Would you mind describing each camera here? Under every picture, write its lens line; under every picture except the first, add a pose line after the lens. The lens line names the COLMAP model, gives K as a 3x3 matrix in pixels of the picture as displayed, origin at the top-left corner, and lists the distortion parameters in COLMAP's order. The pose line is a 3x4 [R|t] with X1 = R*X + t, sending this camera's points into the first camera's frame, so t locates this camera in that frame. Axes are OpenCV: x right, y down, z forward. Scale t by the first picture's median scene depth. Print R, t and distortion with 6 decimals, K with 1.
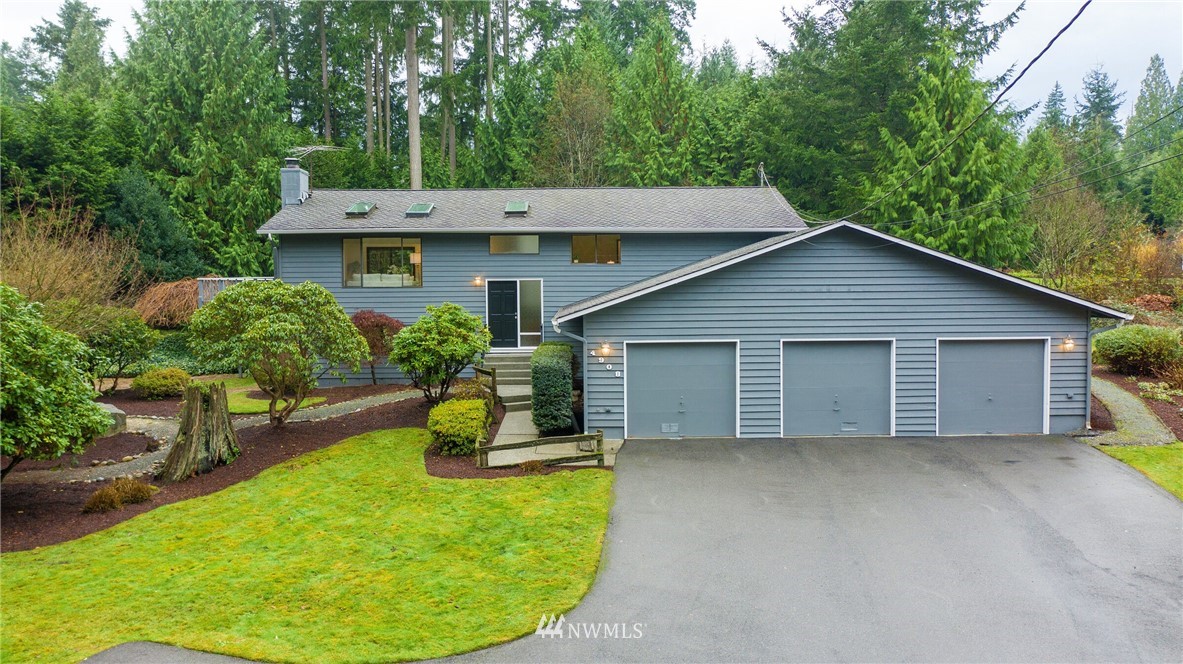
lens RADIAL K [[934.1, 0, 593.7], [0, 934.1, 333.0], [0, 0, 1]] dist [-0.017468, 0.007120]
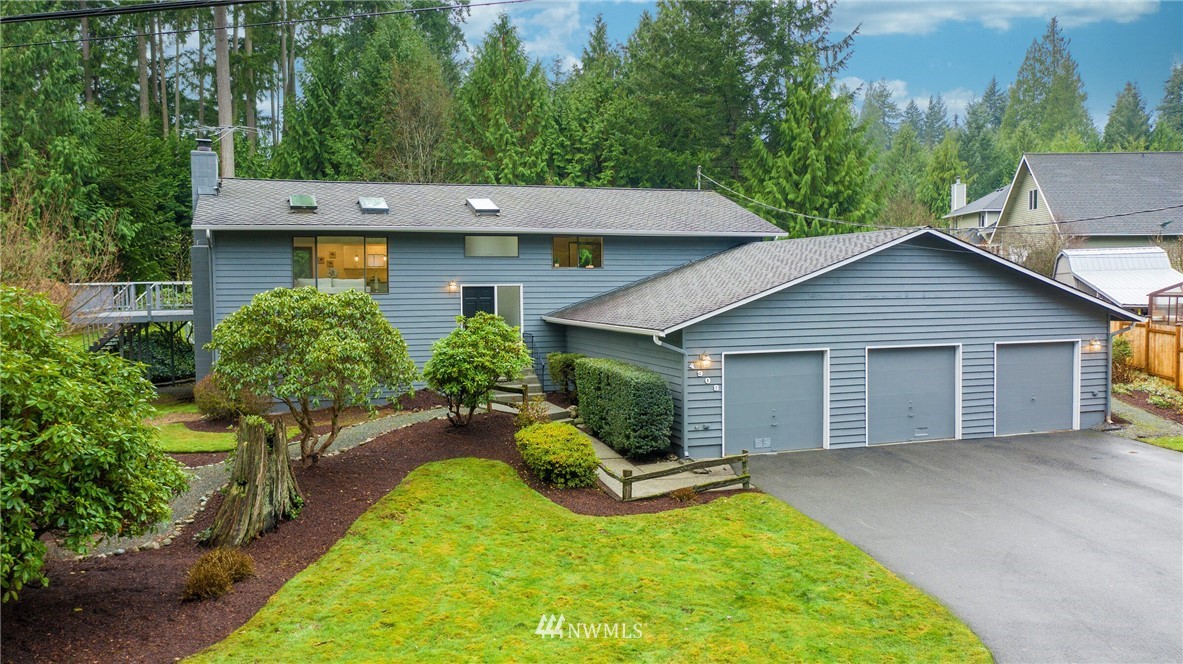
lens RADIAL K [[934.1, 0, 595.2], [0, 934.1, 330.8], [0, 0, 1]] dist [-0.017468, 0.007120]
pose [[0.949763, -0.016007, 0.312562, -0.376073], [0.017286, 0.999850, -0.001322, -0.013614], [-0.312494, 0.006658, 0.949897, 0.153046]]
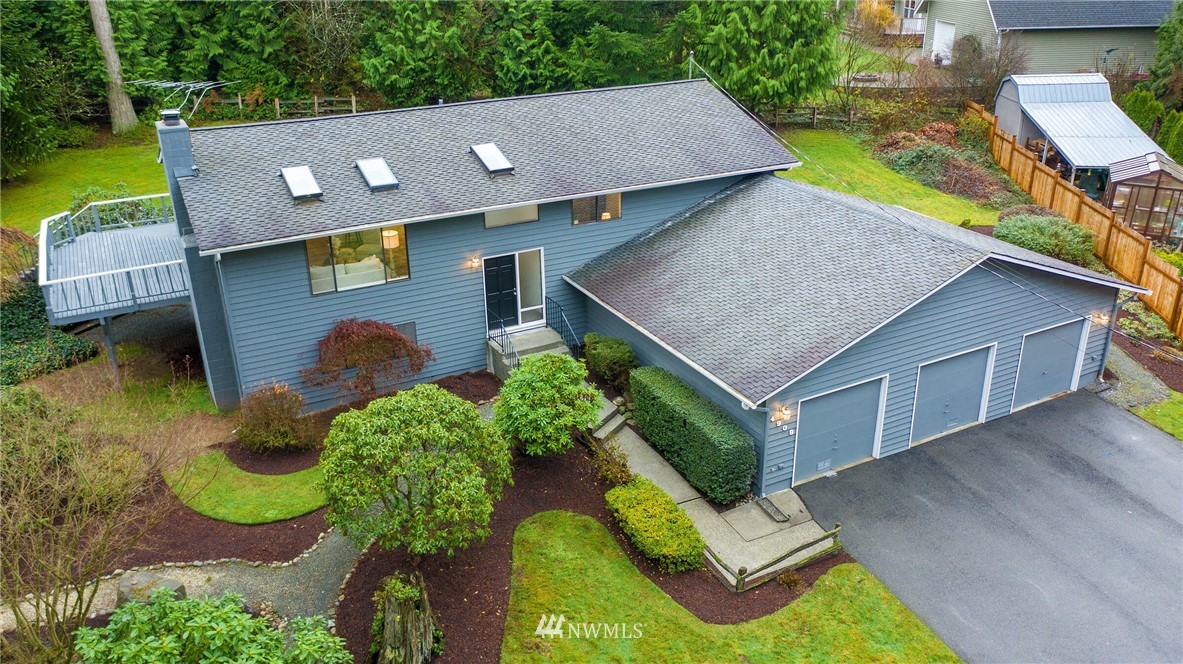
lens RADIAL K [[934.1, 0, 595.0], [0, 934.1, 327.3], [0, 0, 1]] dist [-0.017468, 0.007120]
pose [[0.887613, -0.185765, 0.421467, -0.539756], [0.029862, 0.936344, 0.349813, -0.400448], [-0.459621, -0.297913, 0.836658, 0.314076]]
